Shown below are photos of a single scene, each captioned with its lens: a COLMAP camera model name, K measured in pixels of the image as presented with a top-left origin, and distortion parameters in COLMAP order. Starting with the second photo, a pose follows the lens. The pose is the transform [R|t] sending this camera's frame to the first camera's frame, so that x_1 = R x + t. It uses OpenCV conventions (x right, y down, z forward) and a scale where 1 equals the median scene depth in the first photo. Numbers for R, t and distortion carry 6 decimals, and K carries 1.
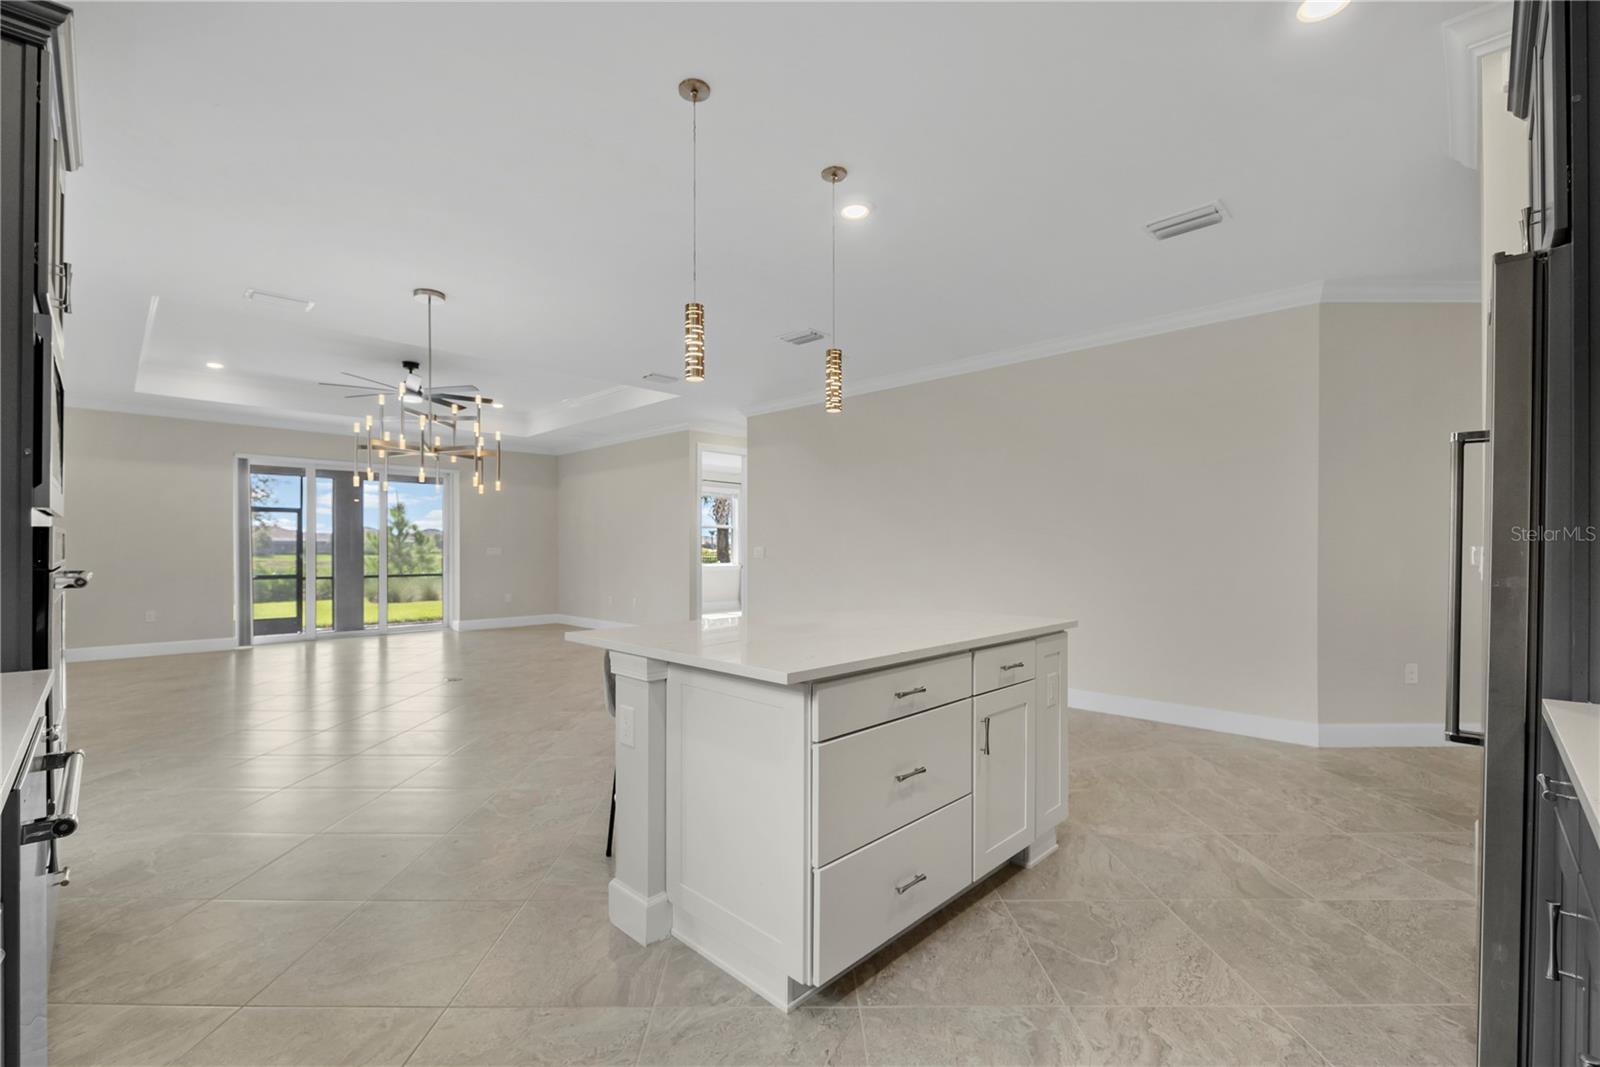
lens RADIAL K [[686.4, 0, 796.9], [0, 686.4, 549.4], [0, 0, 1]] dist [-0.009101, 0.000020]
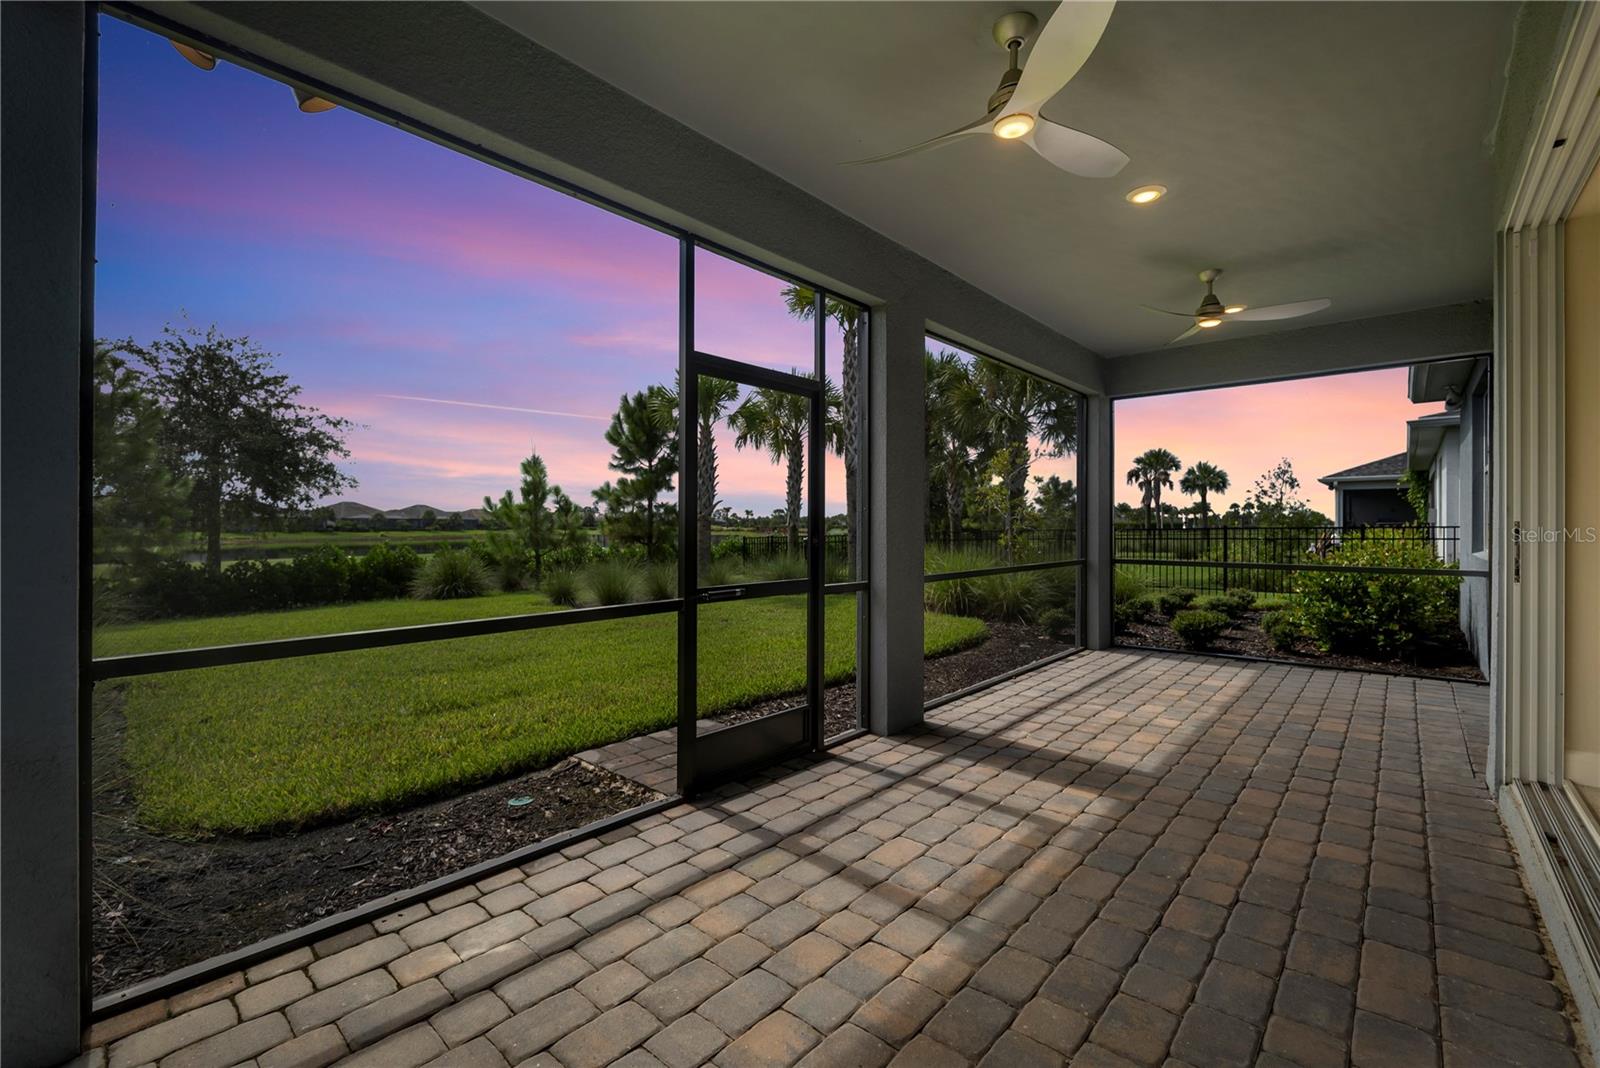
lens RADIAL K [[686.4, 0, 801.8], [0, 686.4, 527.2], [0, 0, 1]] dist [-0.009101, 0.000020]
pose [[0.999524, 0.000644, 0.030854, -0.940676], [-0.000568, 0.999997, -0.002465, 0.017765], [-0.030856, 0.002446, 0.999521, 0.808929]]
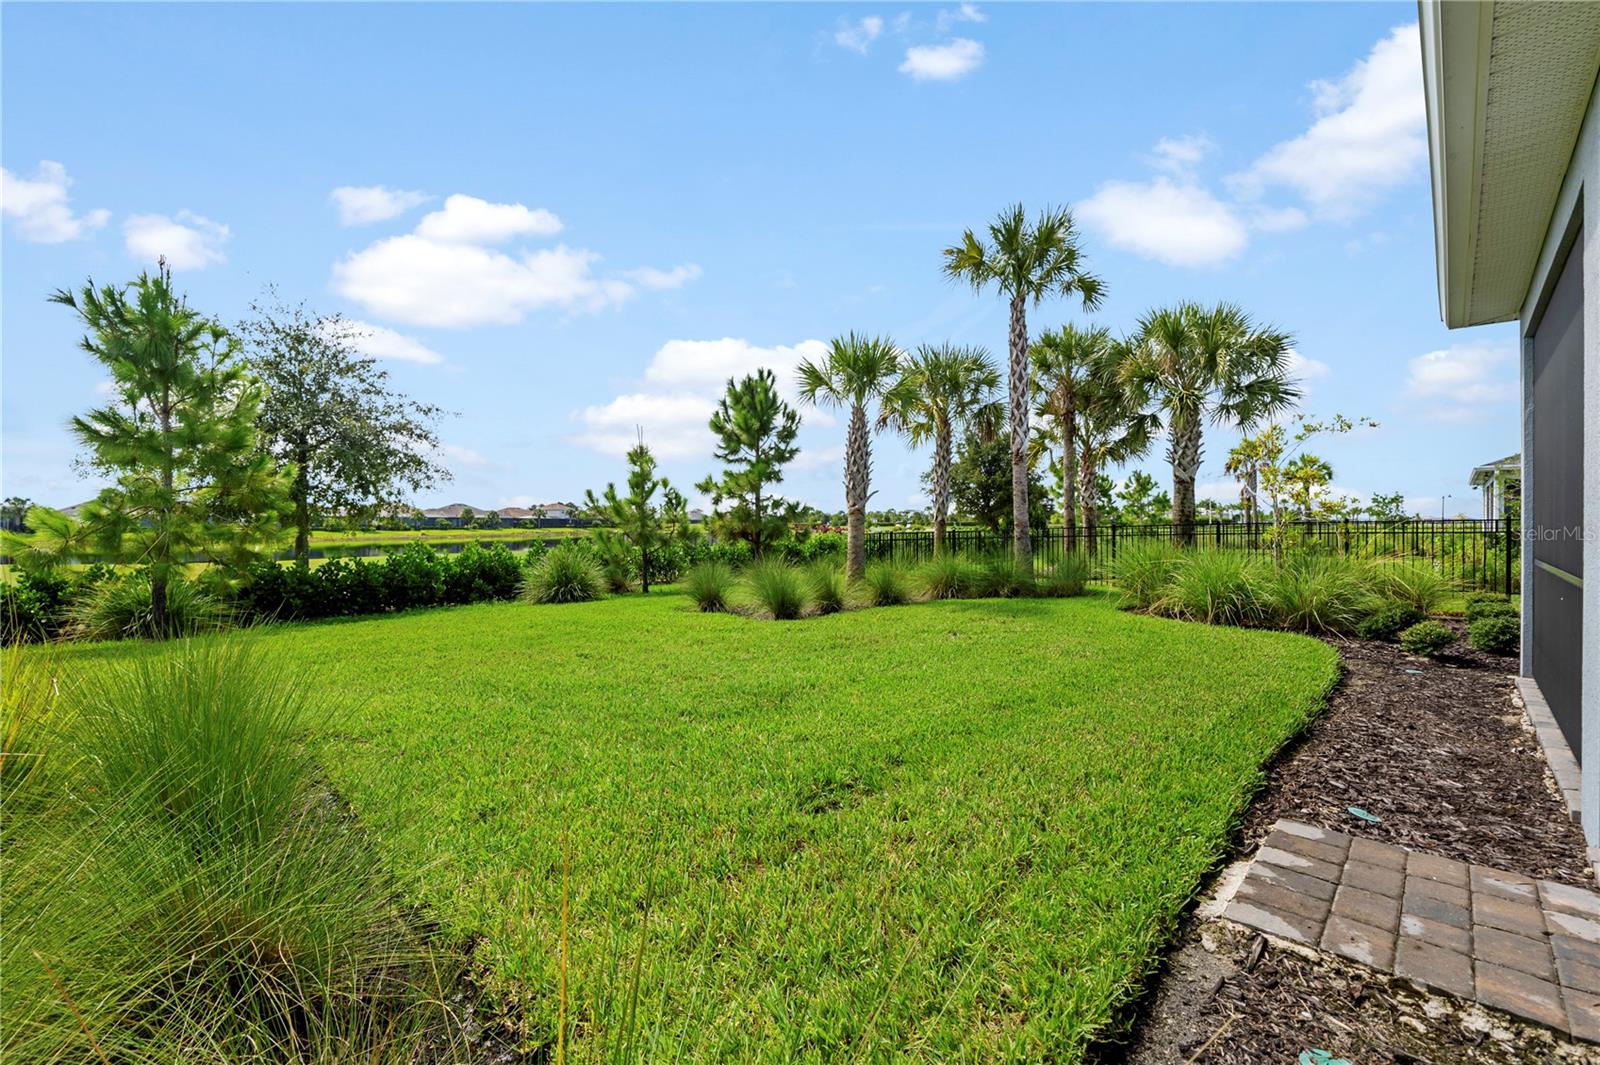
lens RADIAL K [[686.4, 0, 800.1], [0, 686.4, 529.8], [0, 0, 1]] dist [-0.009101, 0.000020]
pose [[0.999969, -0.002136, -0.007546, -1.228898], [0.002170, 0.999988, 0.004473, 0.024562], [0.007536, -0.004489, 0.999962, 1.015416]]
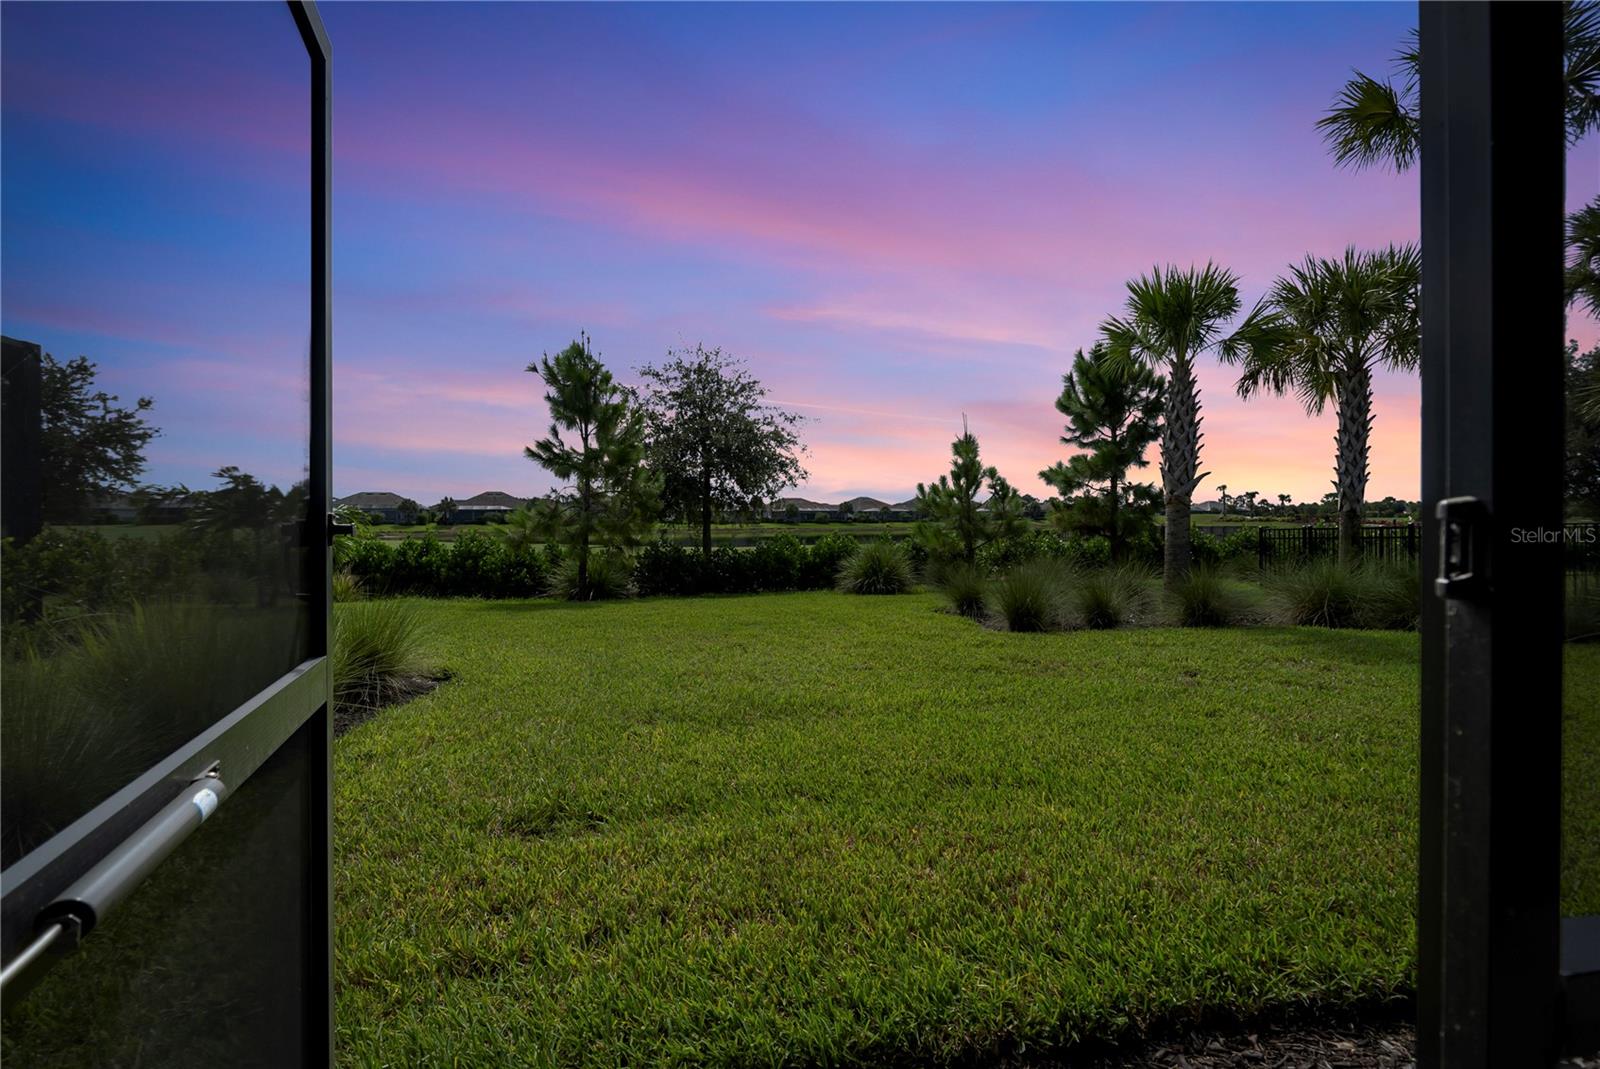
lens RADIAL K [[683.2, 0, 786.7], [0, 683.2, 520.9], [0, 0, 1]] dist [-0.009761, -0.000542]
pose [[0.776274, -0.002179, -0.630392, -0.922957], [0.003136, 0.999995, 0.000406, 0.023143], [0.630388, -0.002292, 0.776277, 1.207128]]
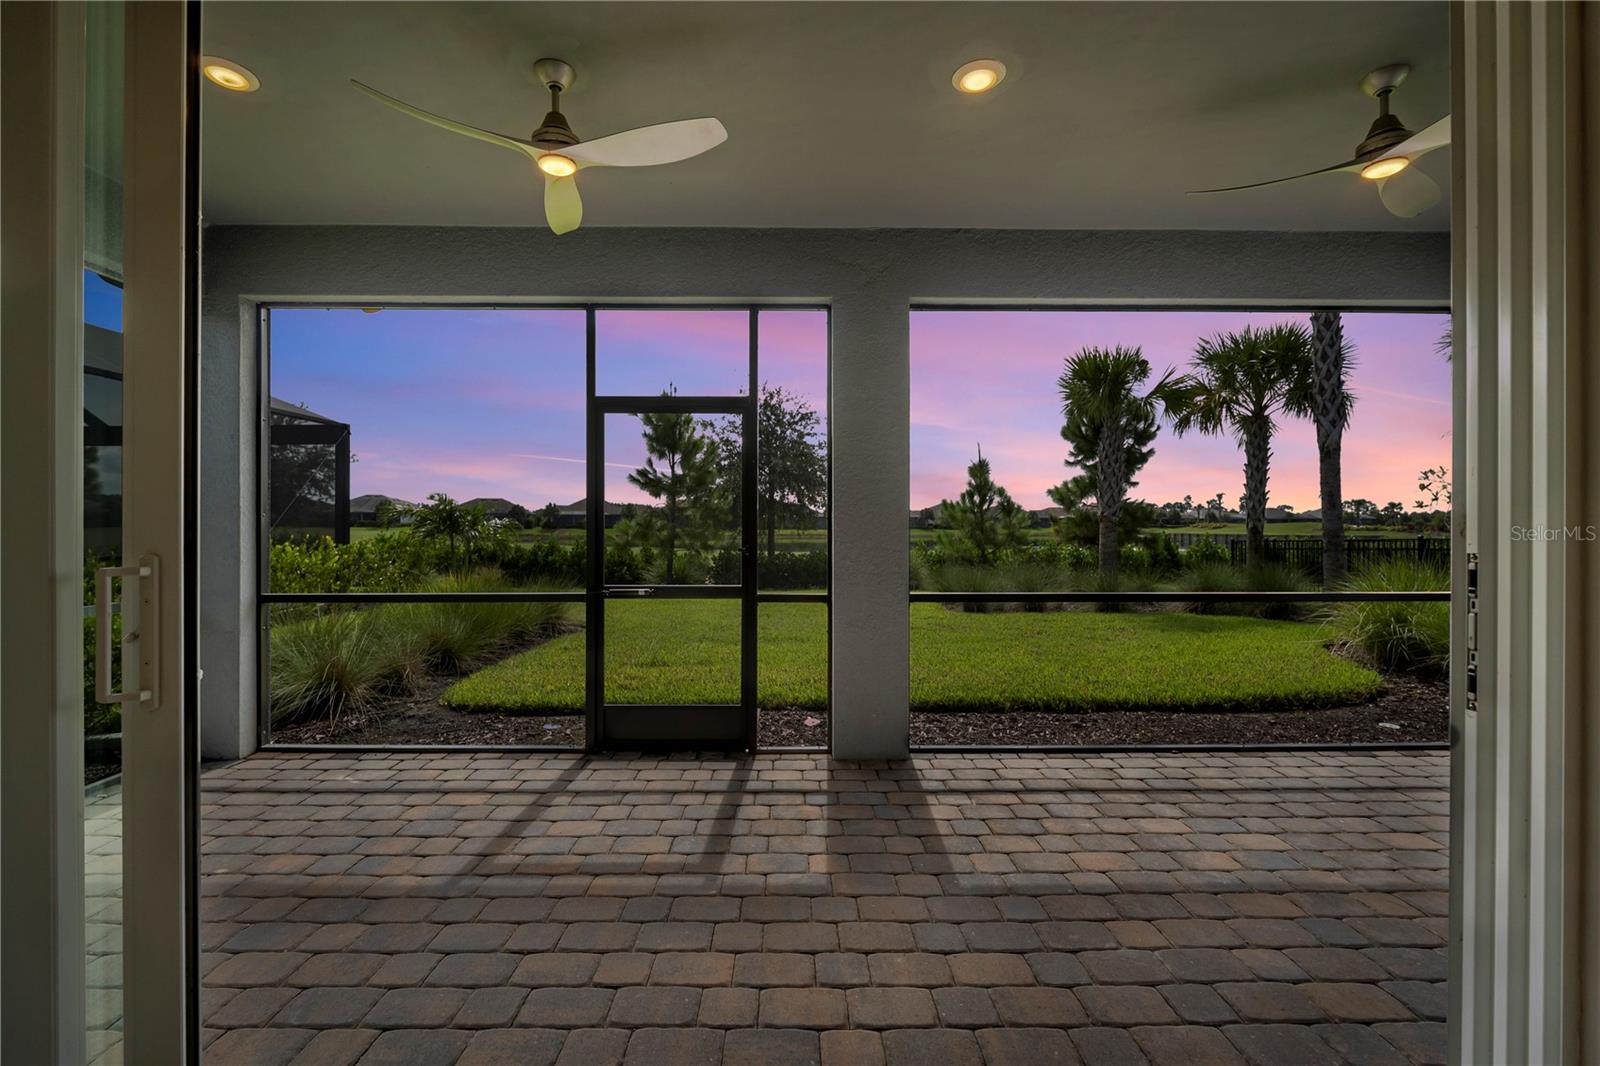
lens RADIAL K [[686.4, 0, 785.7], [0, 686.4, 526.0], [0, 0, 1]] dist [-0.009101, 0.000020]
pose [[0.689494, 0.002270, -0.724288, -0.544792], [-0.002397, 0.999997, 0.000853, 0.008388], [0.724287, 0.001148, 0.689497, 0.960127]]
